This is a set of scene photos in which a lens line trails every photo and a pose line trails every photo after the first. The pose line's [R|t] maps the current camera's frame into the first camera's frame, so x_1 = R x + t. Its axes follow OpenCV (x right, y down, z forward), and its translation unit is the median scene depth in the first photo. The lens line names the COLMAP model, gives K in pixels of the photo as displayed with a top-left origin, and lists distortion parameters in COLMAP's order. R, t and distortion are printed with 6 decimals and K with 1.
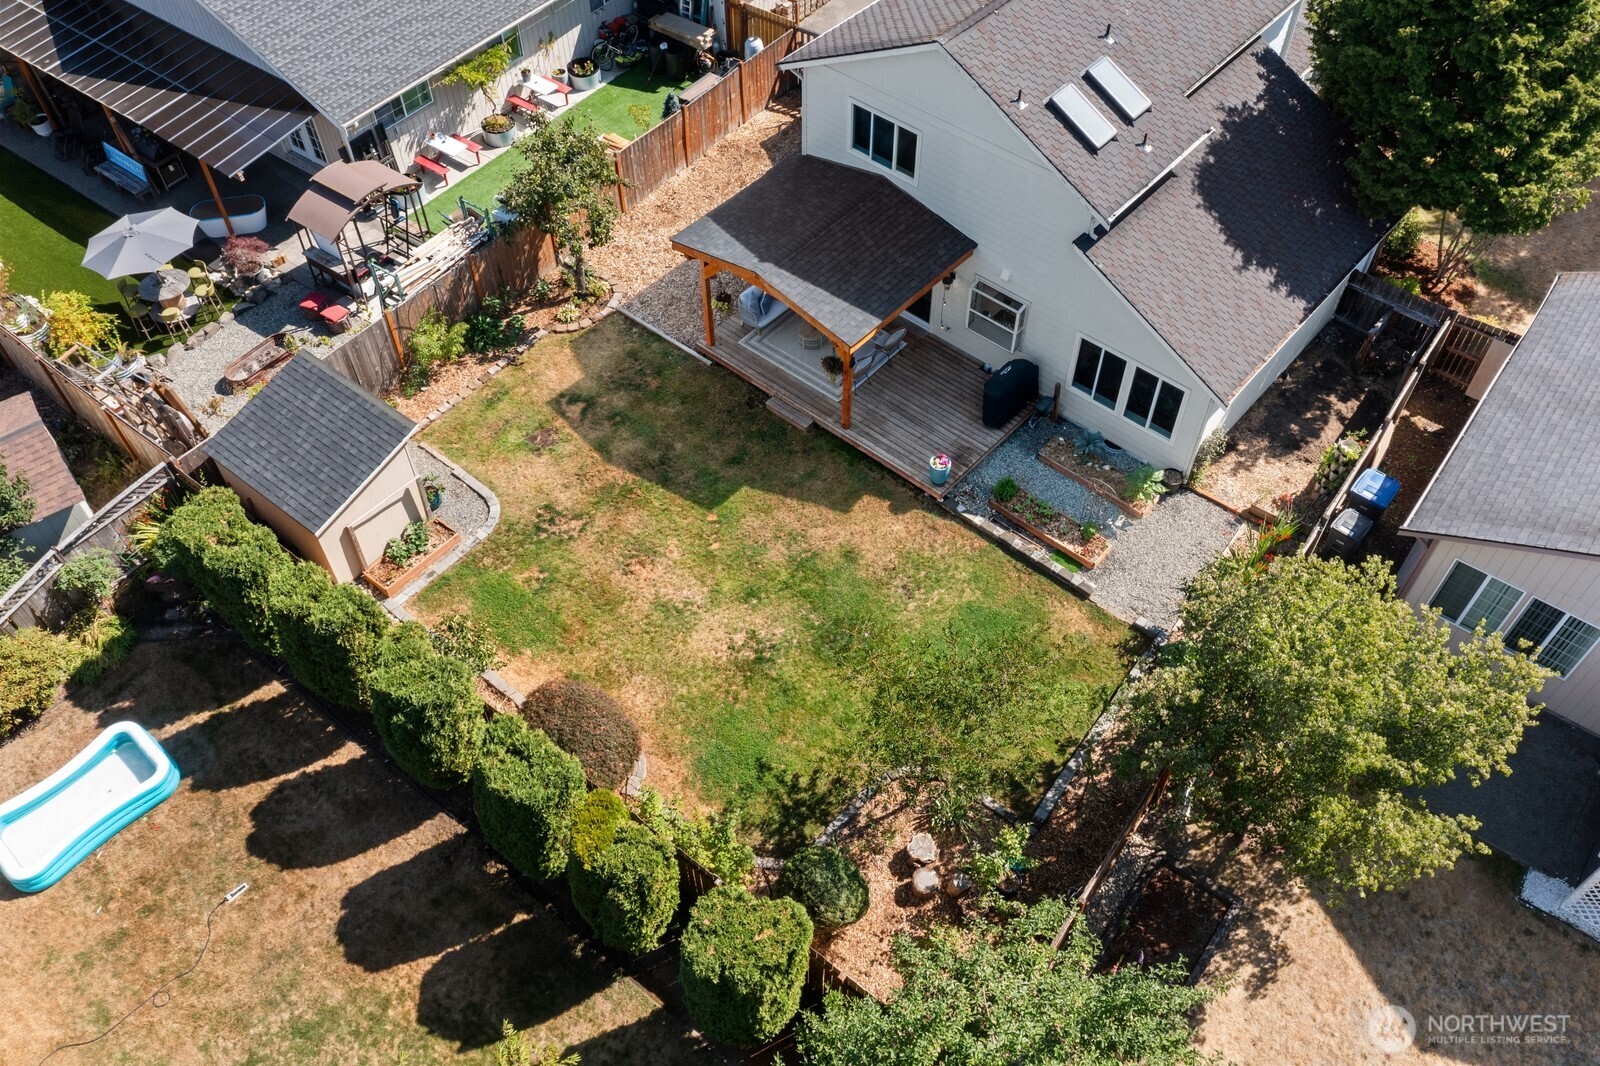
lens RADIAL K [[1295.9, 0, 801.6], [0, 1295.9, 532.7], [0, 0, 1]] dist [-0.007345, 0.000855]
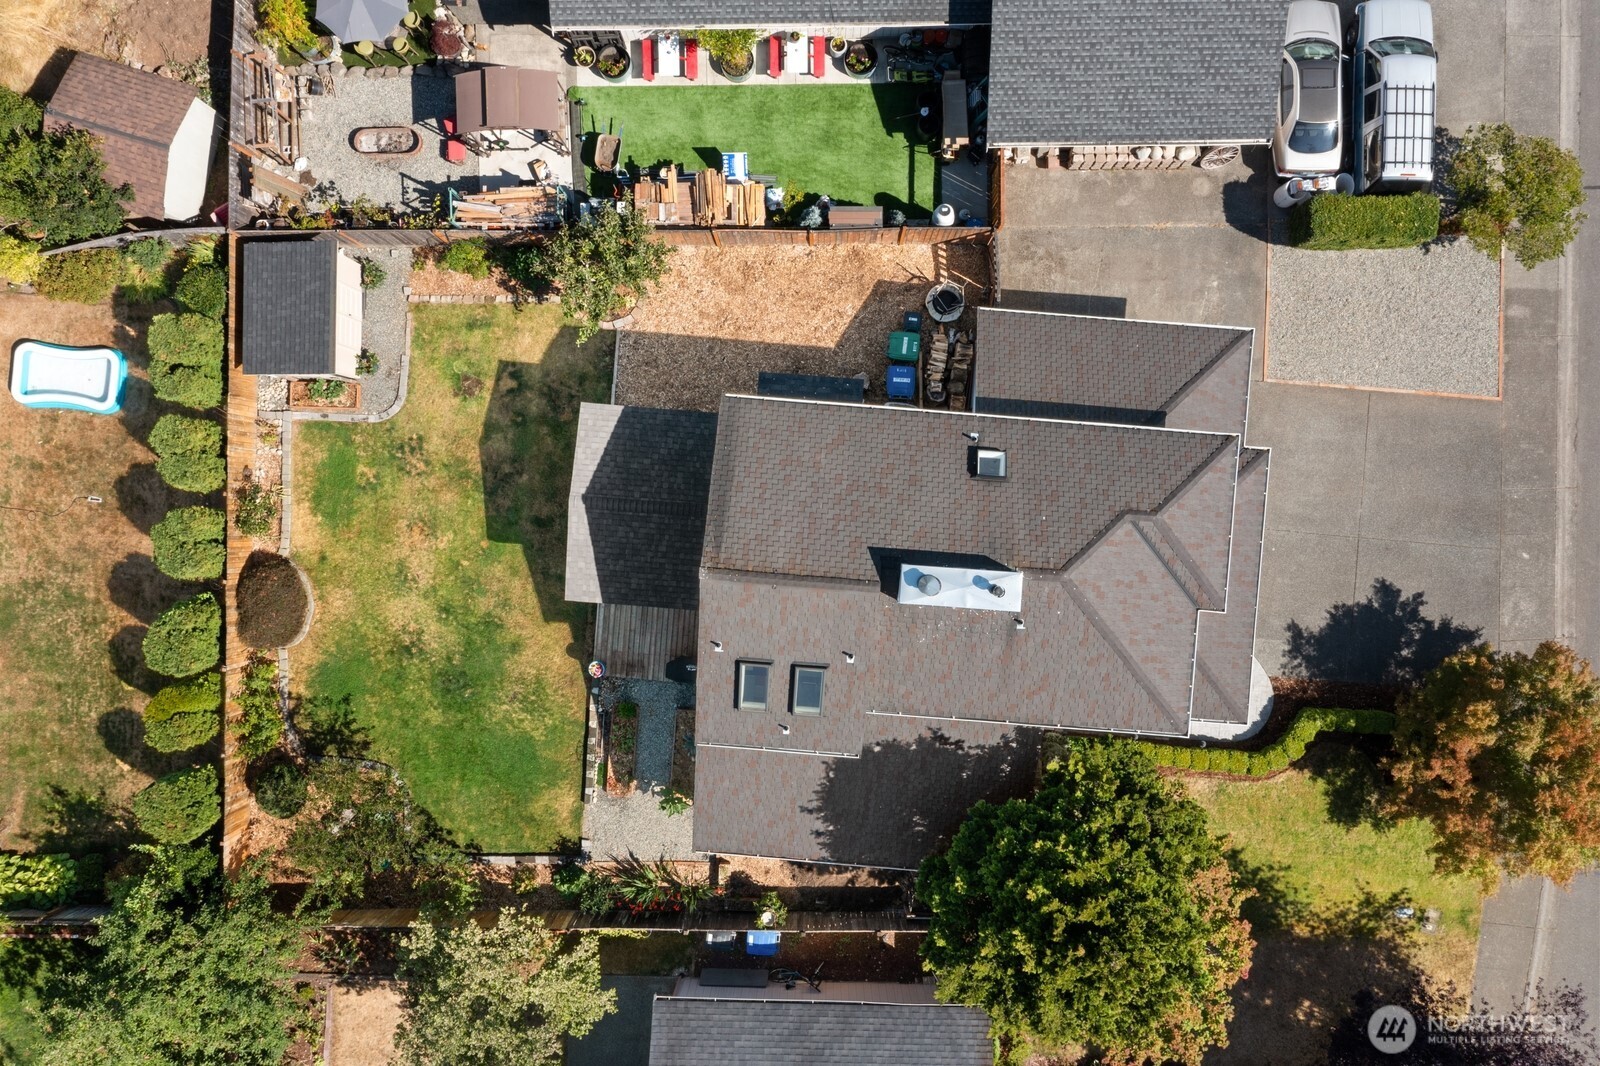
lens RADIAL K [[1295.9, 0, 799.7], [0, 1295.9, 532.1], [0, 0, 1]] dist [-0.007345, 0.000855]
pose [[0.598706, 0.800952, 0.005230, 0.115140], [-0.609600, 0.451417, 0.651621, -1.140527], [0.519556, -0.393317, 0.758527, 0.155777]]
